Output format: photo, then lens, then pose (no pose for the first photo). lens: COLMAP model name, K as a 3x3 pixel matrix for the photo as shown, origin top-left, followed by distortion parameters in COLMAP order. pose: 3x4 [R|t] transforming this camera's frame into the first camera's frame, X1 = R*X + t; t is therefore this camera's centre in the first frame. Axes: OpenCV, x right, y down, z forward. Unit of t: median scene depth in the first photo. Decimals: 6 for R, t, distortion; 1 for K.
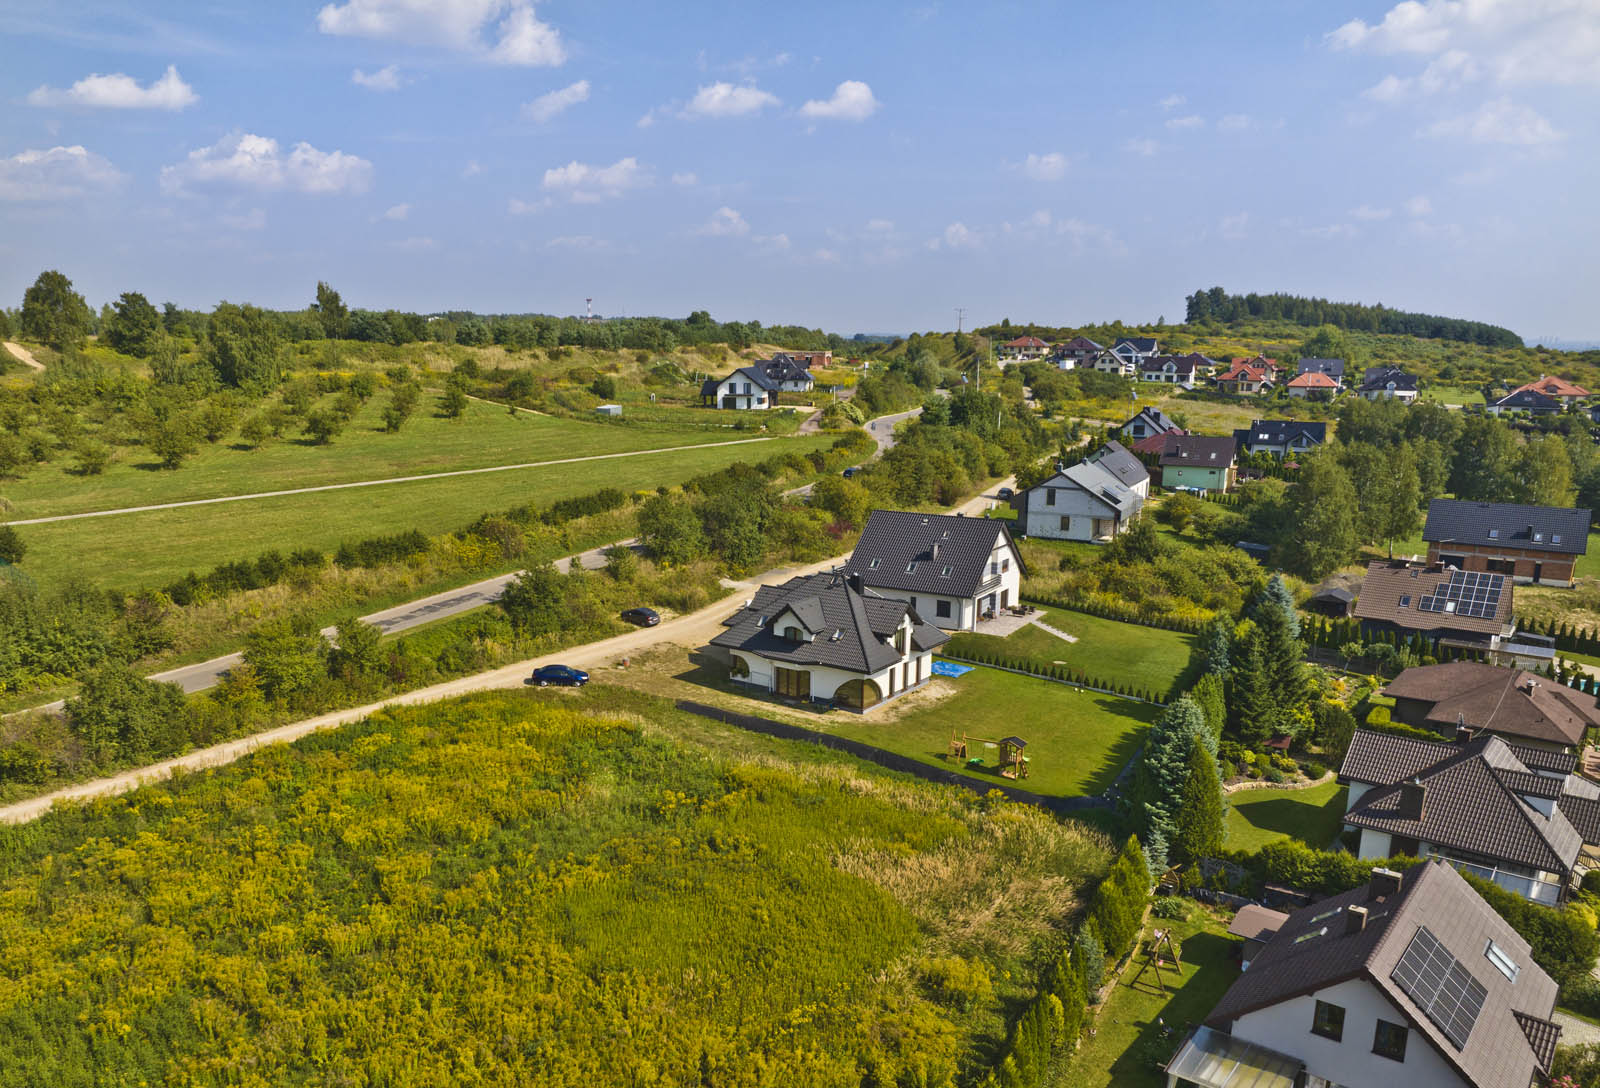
lens RADIAL K [[1181.5, 0, 794.6], [0, 1181.5, 579.6], [0, 0, 1]] dist [-0.040413, -0.004142]
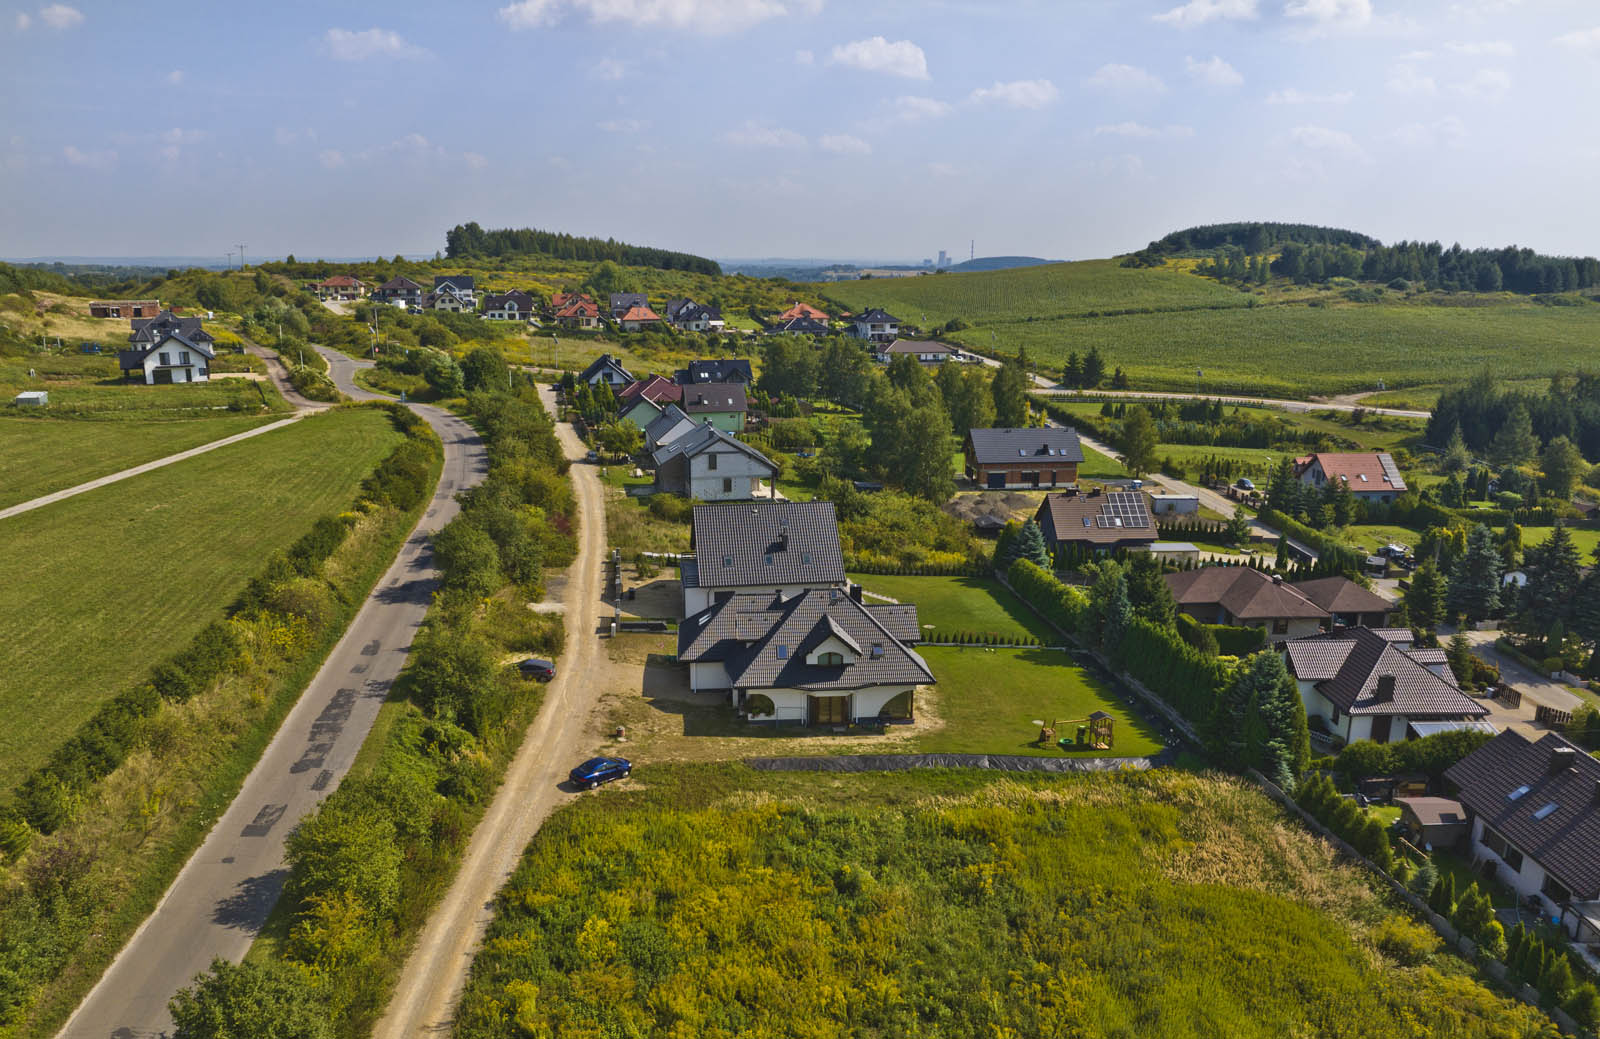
lens RADIAL K [[1099.4, 0, 800.0], [0, 1099.4, 519.5], [0, 0, 1]] dist [-0.036264, -0.002779]
pose [[0.771928, -0.144056, 0.619173, -0.449112], [0.125823, 0.989340, 0.073314, -0.109227], [-0.623134, 0.021313, 0.781825, 0.254697]]
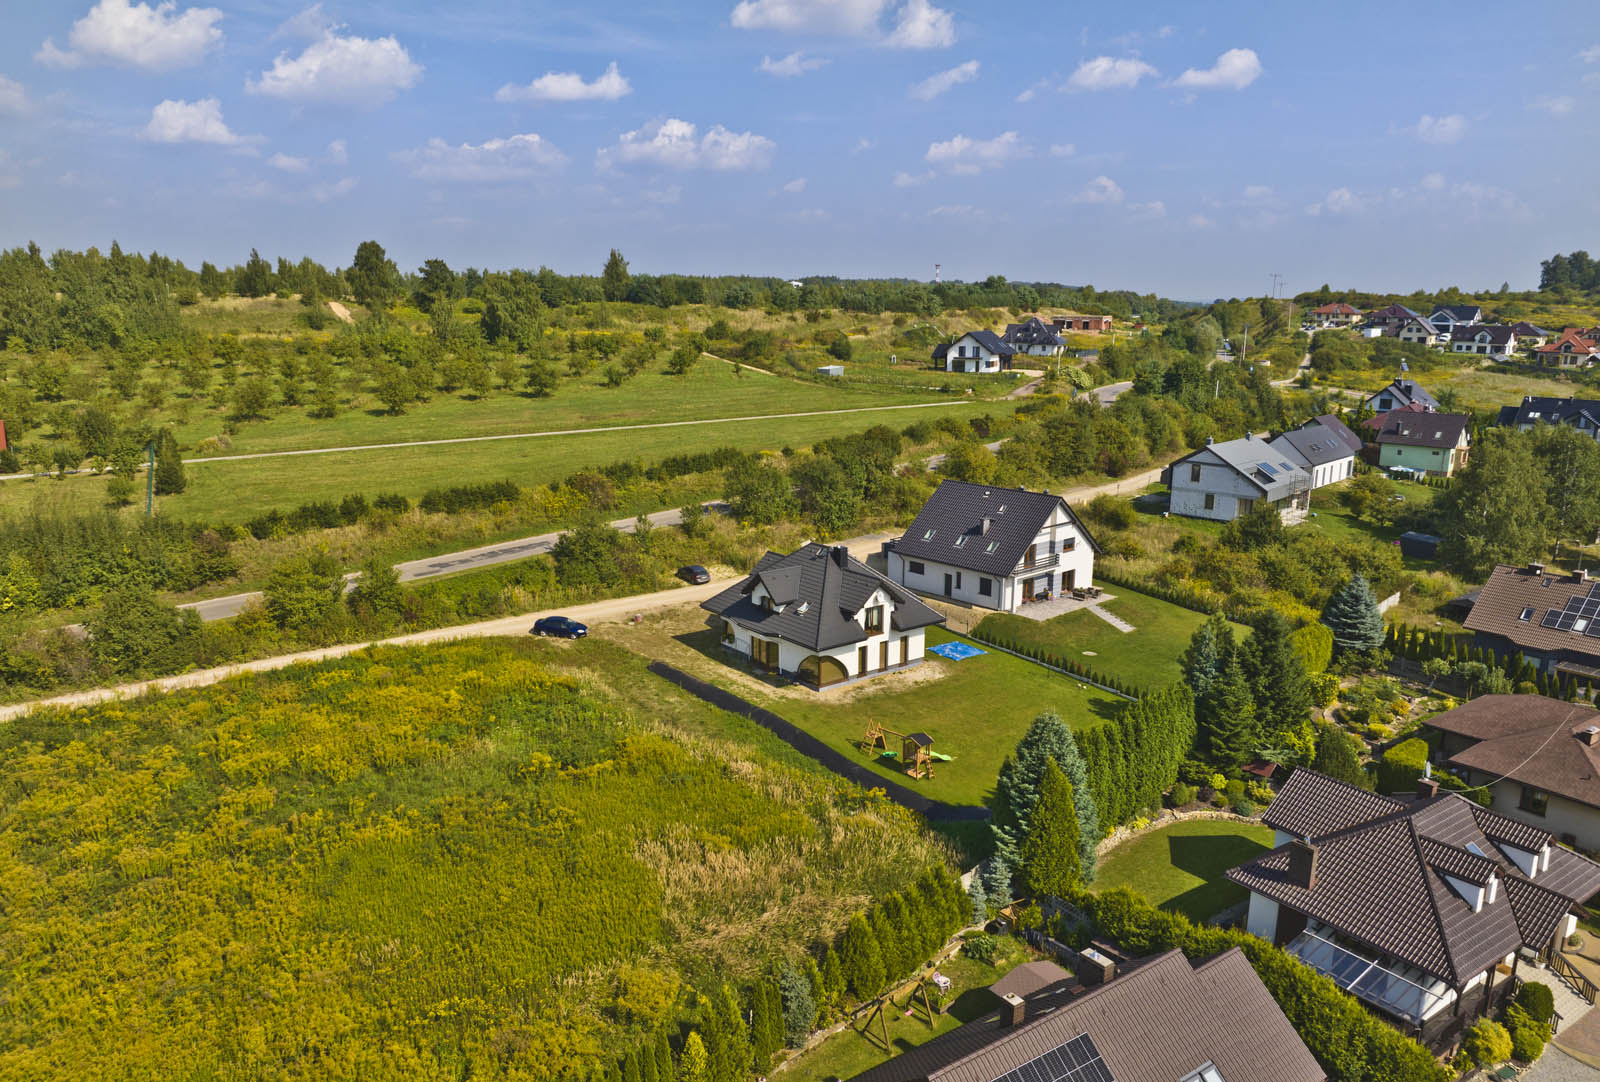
lens RADIAL K [[1119.3, 0, 845.4], [0, 1119.3, 543.3], [0, 0, 1]] dist [-0.041204, 0.001561]
pose [[0.965079, 0.057937, -0.255473, 0.239875], [-0.055189, 0.998315, 0.017920, -0.019673], [0.256081, -0.003195, 0.966650, 0.094041]]
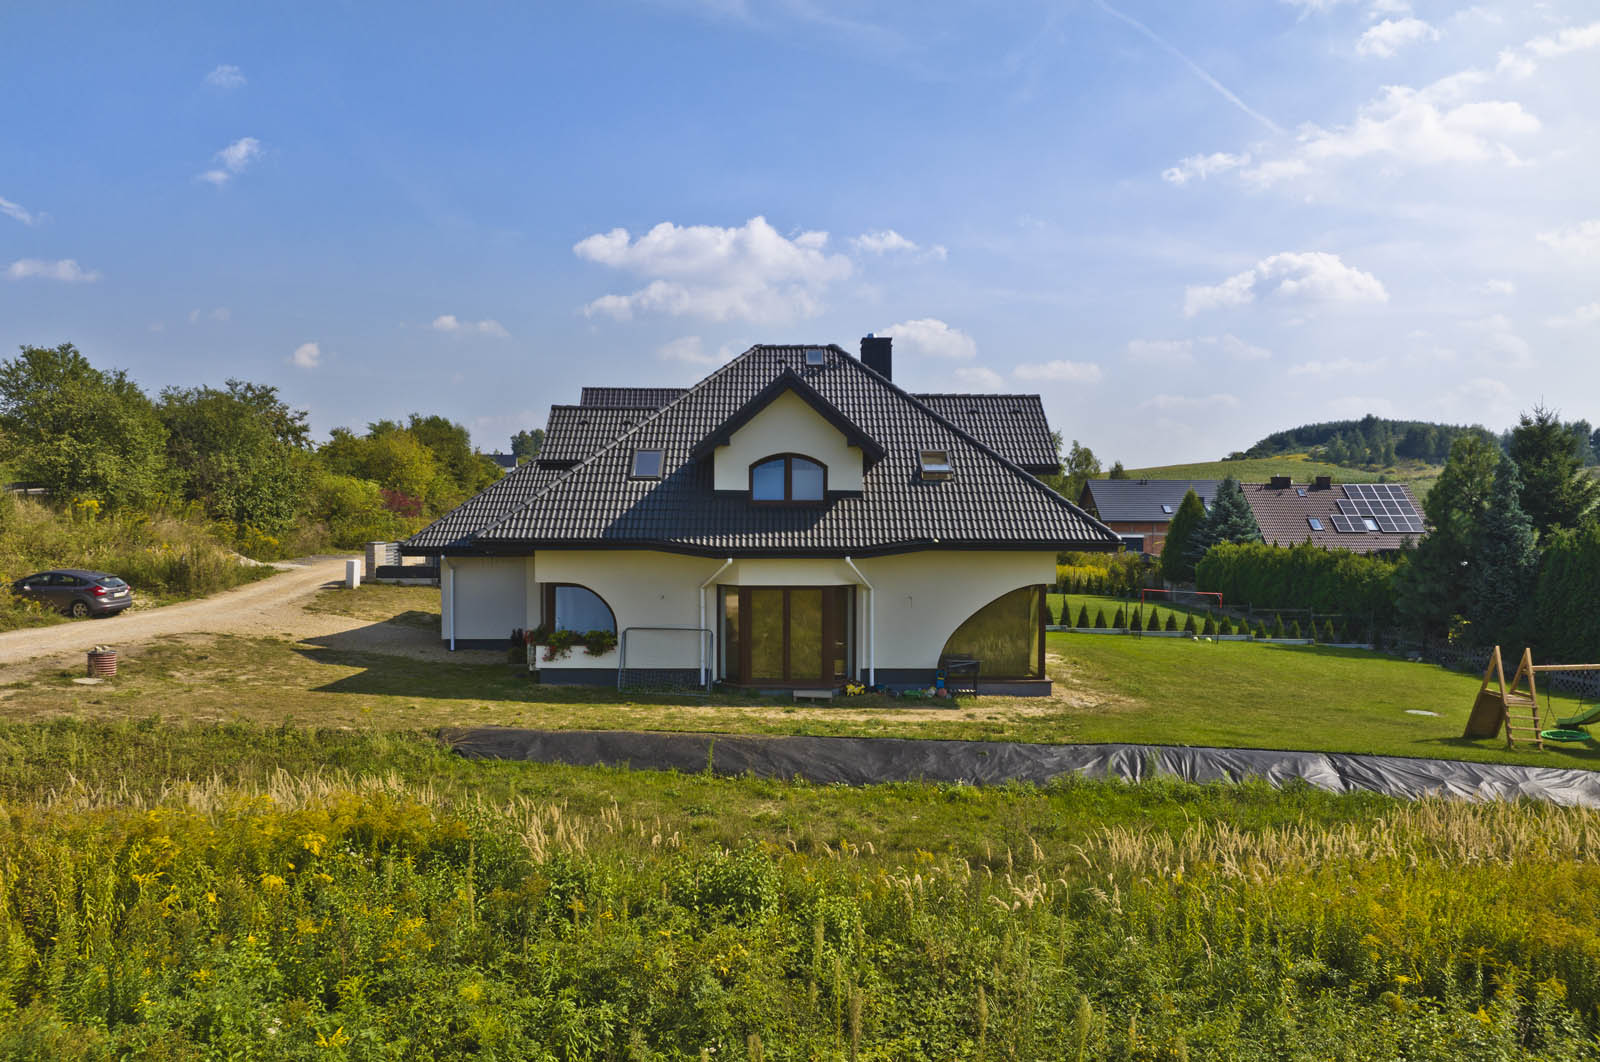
lens RADIAL K [[1107.8, 0, 802.7], [0, 1107.8, 550.6], [0, 0, 1]] dist [-0.041982, 0.005028]
pose [[0.815115, -0.022661, 0.578855, -0.135847], [0.118788, 0.984540, -0.128728, 0.083317], [-0.566989, 0.173690, 0.805205, 0.617468]]
